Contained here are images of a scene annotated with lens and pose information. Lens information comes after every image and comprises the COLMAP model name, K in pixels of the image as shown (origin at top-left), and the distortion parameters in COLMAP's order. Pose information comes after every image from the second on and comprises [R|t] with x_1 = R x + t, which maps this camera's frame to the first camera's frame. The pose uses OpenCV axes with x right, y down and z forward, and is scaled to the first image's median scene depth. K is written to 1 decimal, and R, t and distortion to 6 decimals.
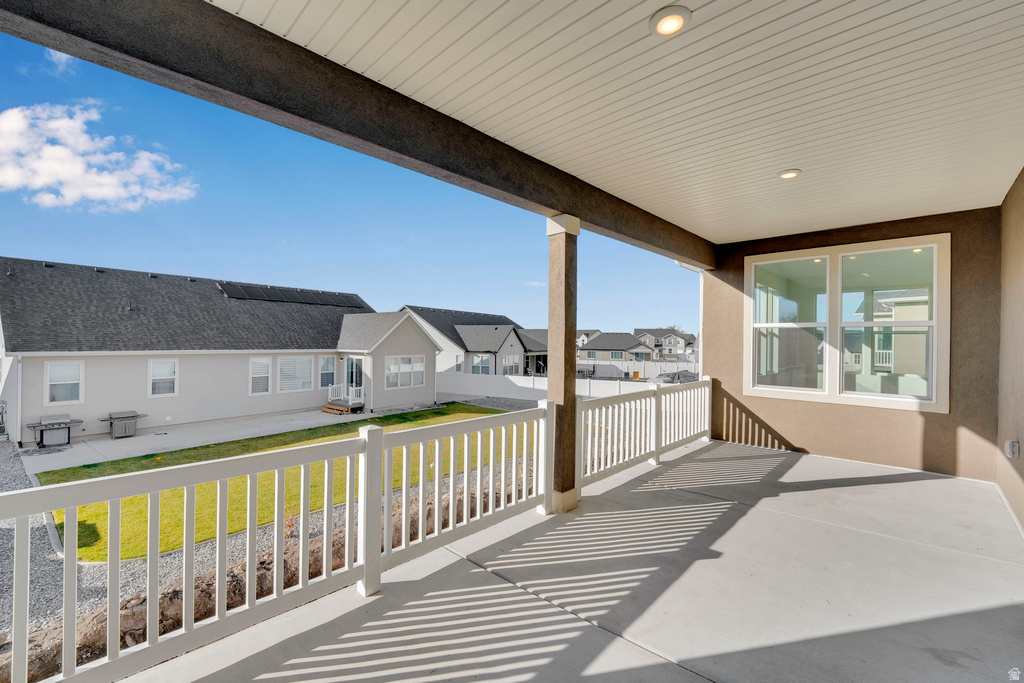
lens RADIAL K [[426.6, 0, 513.5], [0, 426.6, 337.3], [0, 0, 1]] dist [-0.008942, -0.001275]
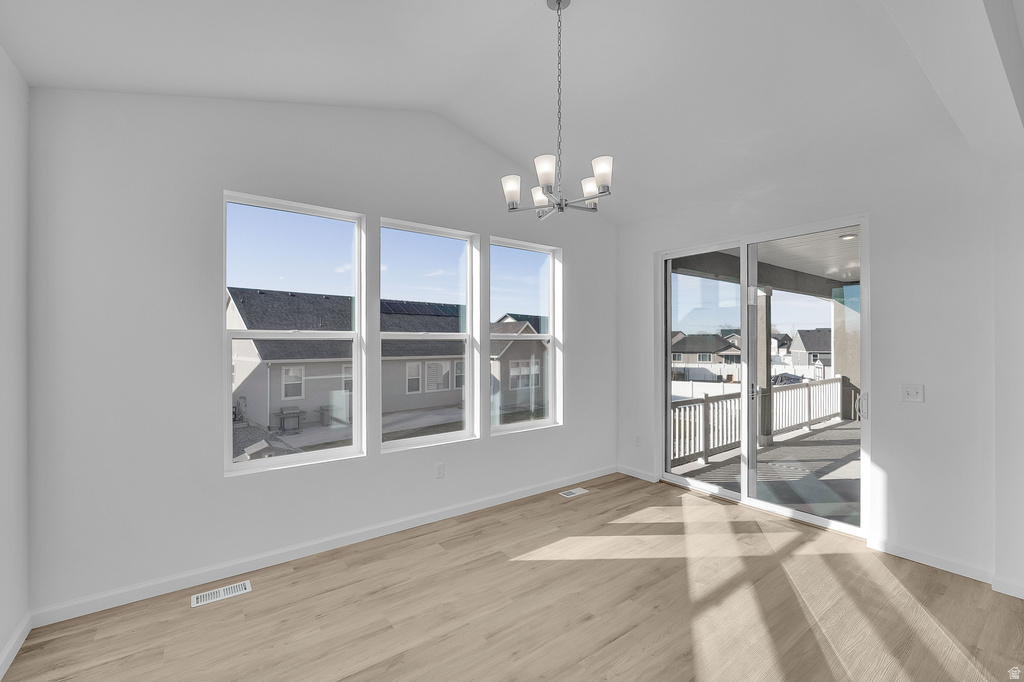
lens RADIAL K [[426.6, 0, 521.1], [0, 426.6, 340.9], [0, 0, 1]] dist [-0.008942, -0.001275]
pose [[0.987227, -0.014588, -0.158652, -0.139968], [0.014683, 0.999892, -0.000568, -0.014098], [0.158643, -0.001769, 0.987334, -0.217825]]
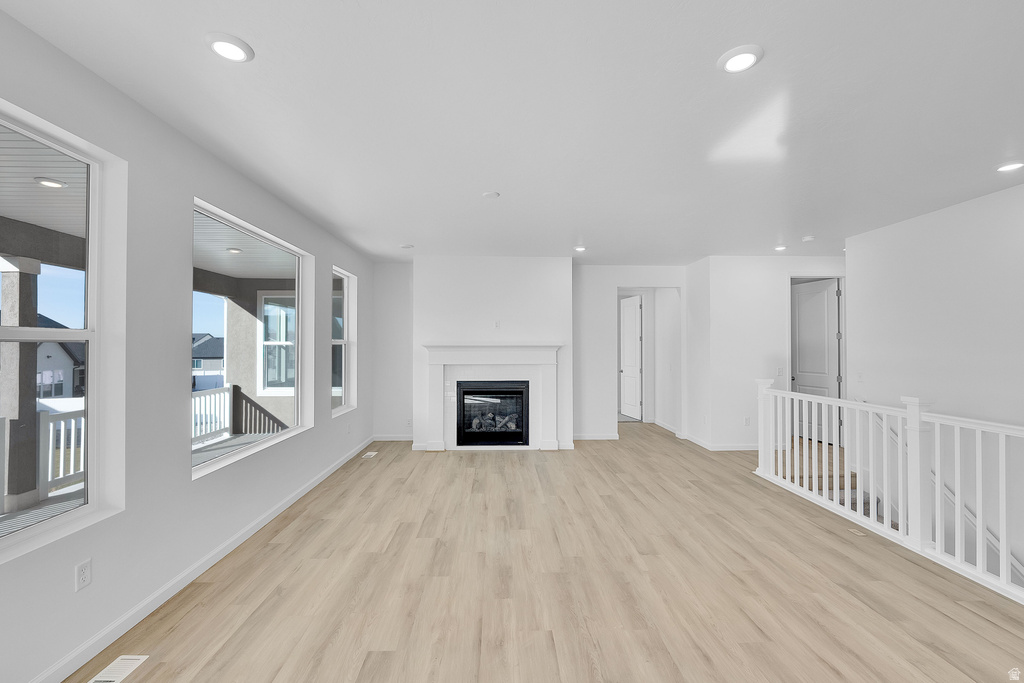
lens RADIAL K [[426.6, 0, 506.2], [0, 426.6, 341.6], [0, 0, 1]] dist [-0.008942, -0.001275]
pose [[0.689303, -0.002905, 0.724467, 0.044481], [0.004125, 0.999991, 0.000085, -0.010510], [-0.724461, 0.002930, 0.689309, -0.166240]]
